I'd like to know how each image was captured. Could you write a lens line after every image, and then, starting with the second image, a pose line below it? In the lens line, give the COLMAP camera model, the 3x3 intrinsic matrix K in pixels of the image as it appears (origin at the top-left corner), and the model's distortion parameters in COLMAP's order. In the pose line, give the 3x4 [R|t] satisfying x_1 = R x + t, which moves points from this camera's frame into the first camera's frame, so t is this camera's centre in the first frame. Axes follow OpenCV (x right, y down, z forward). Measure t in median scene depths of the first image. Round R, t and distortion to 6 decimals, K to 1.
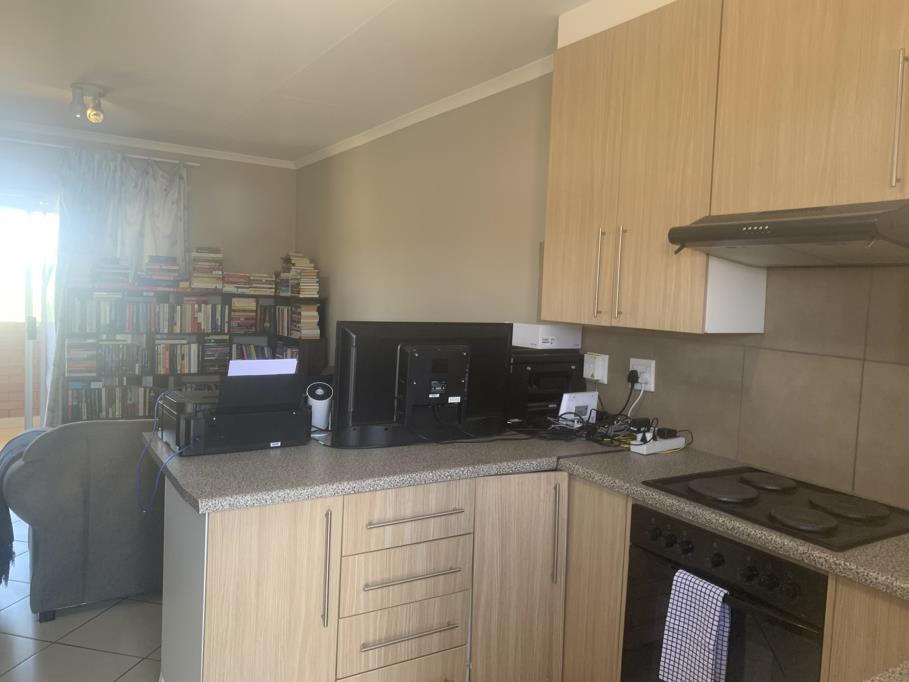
lens RADIAL K [[699.9, 0, 454.5], [0, 699.9, 341.0], [0, 0, 1]] dist [-0.006090, -0.005012]
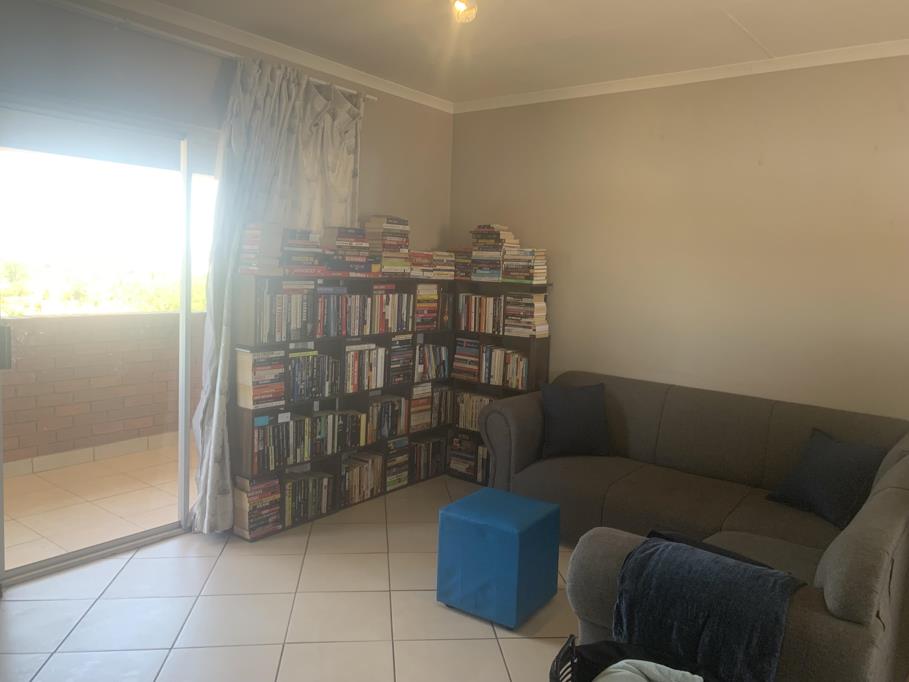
lens RADIAL K [[699.9, 0, 454.5], [0, 699.9, 341.0], [0, 0, 1]] dist [-0.006090, -0.005012]
pose [[0.932561, -0.041572, 0.358612, -0.568915], [0.020878, 0.997896, 0.061388, -0.047653], [-0.360409, -0.049761, 0.931466, 0.291309]]
